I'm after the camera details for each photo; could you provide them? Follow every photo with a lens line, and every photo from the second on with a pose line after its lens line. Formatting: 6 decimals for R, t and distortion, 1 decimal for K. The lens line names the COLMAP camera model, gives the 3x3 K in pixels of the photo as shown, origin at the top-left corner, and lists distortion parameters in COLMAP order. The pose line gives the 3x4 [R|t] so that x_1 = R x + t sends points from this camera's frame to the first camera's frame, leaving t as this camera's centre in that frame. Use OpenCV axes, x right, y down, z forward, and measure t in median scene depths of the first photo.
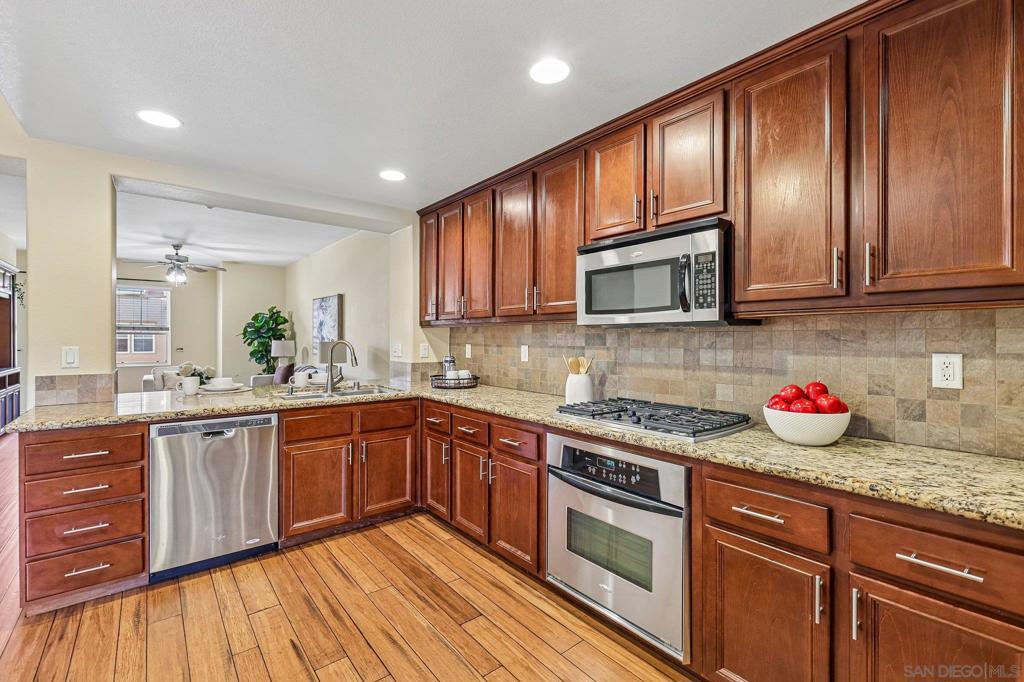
lens RADIAL K [[449.7, 0, 509.2], [0, 449.7, 337.8], [0, 0, 1]] dist [-0.003192, -0.000169]
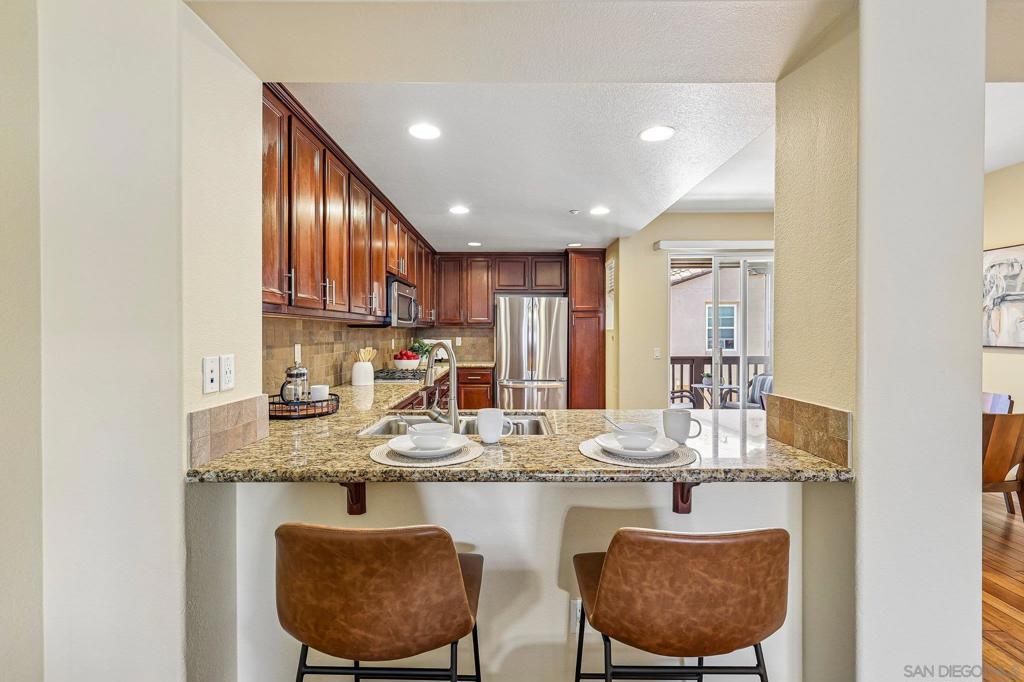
lens RADIAL K [[443.9, 0, 510.2], [0, 443.9, 336.2], [0, 0, 1]] dist [0.000089, 0.000232]
pose [[-0.777288, -0.006021, 0.629116, -0.949352], [0.000885, 0.999943, 0.010663, -0.008333], [-0.629144, 0.008845, -0.777238, 1.655025]]
